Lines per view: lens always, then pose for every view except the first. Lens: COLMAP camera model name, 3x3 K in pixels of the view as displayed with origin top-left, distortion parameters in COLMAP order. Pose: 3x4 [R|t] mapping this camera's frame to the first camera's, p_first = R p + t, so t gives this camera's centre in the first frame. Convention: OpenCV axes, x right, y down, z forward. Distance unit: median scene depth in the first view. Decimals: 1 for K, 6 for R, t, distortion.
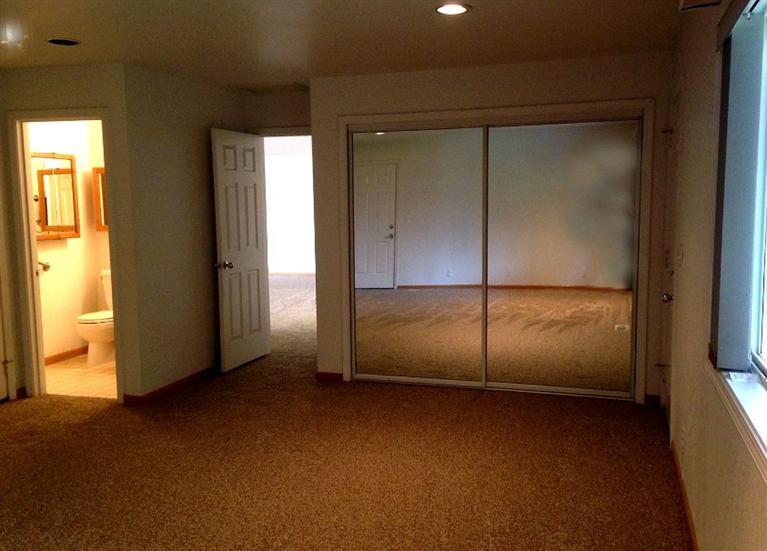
lens RADIAL K [[727.2, 0, 383.2], [0, 727.2, 310.5], [0, 0, 1]] dist [0.004684, 0.272716]
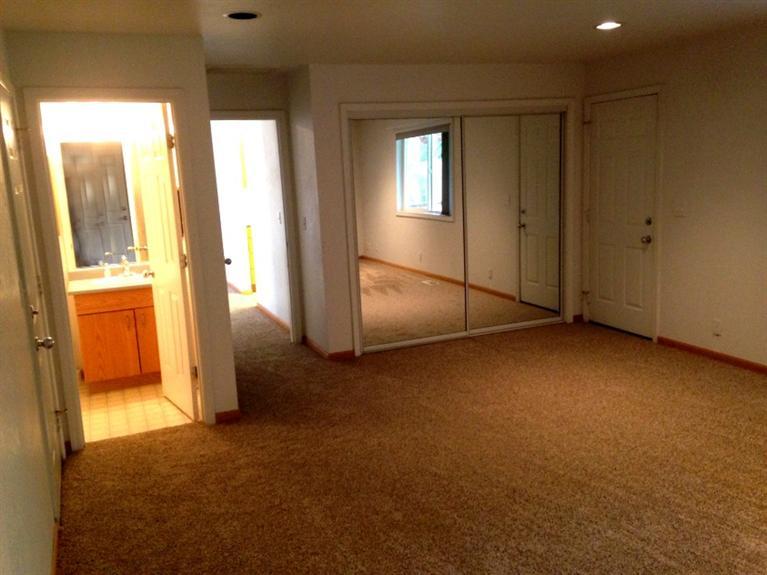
lens RADIAL K [[691.8, 0, 383.5], [0, 691.8, 287.5], [0, 0, 1]] dist [0.176148, -0.272341]
pose [[0.762750, -0.135903, 0.632252, -0.720282], [0.143582, 0.988856, 0.039338, -0.039616], [-0.630553, 0.060775, 0.773763, 0.212287]]
